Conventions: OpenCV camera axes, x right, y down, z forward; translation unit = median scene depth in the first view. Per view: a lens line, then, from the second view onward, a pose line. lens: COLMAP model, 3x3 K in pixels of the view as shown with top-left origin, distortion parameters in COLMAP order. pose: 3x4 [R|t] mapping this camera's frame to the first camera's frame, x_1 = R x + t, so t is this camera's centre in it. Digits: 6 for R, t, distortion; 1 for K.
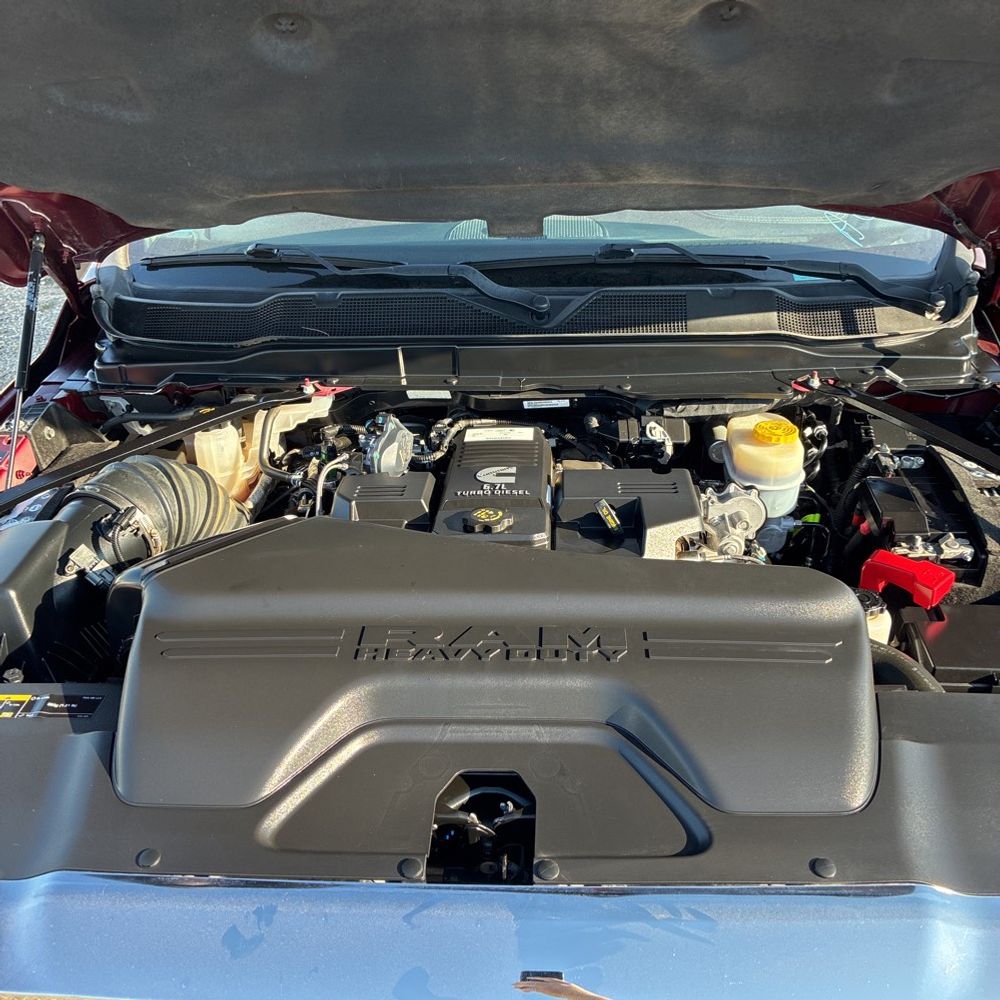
lens RADIAL K [[1028.0, 0, 500.3], [0, 1028.0, 500.3], [0, 0, 1]] dist [0.007810, 0.000000]
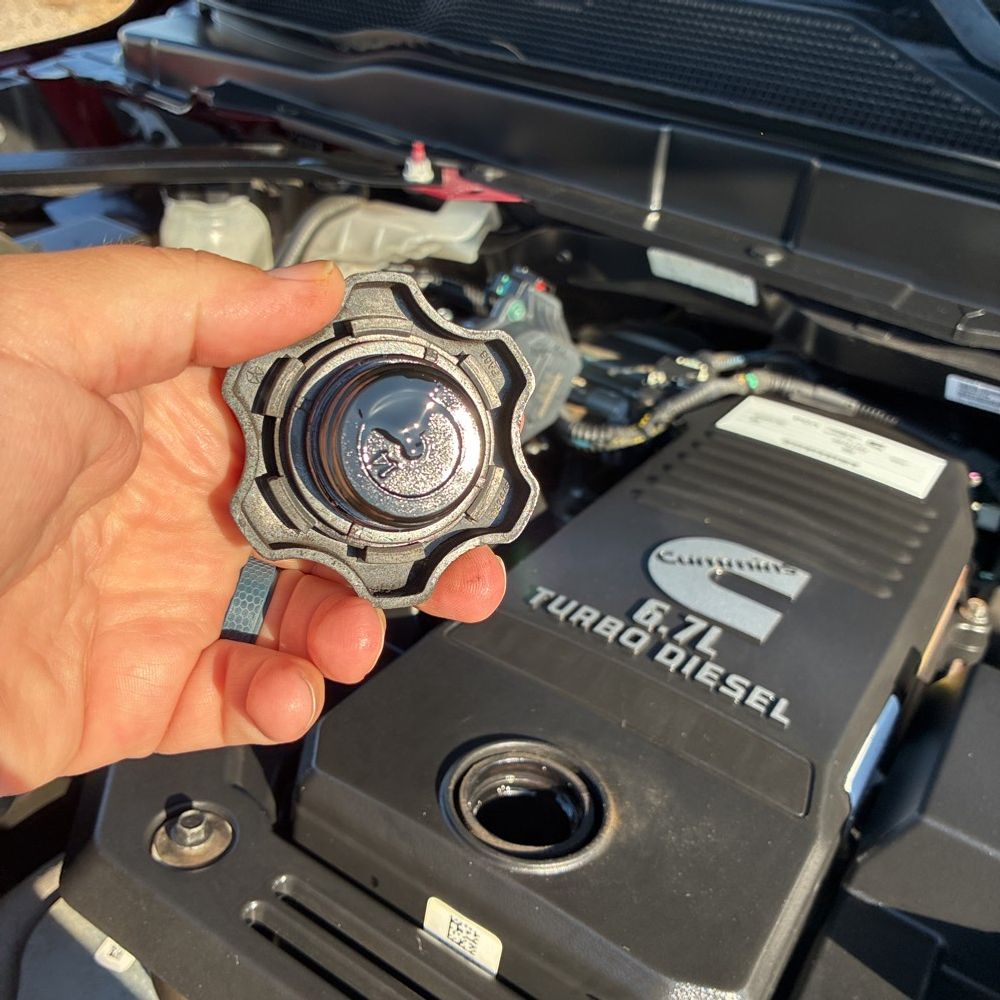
lens RADIAL K [[1028.0, 0, 500.1], [0, 1028.0, 498.6], [0, 0, 1]] dist [0.007810, 0.000000]
pose [[0.855968, 0.369297, -0.361855, 0.033518], [-0.342656, 0.929292, 0.137851, -0.055776], [0.387177, 0.005996, 0.921986, 0.642968]]
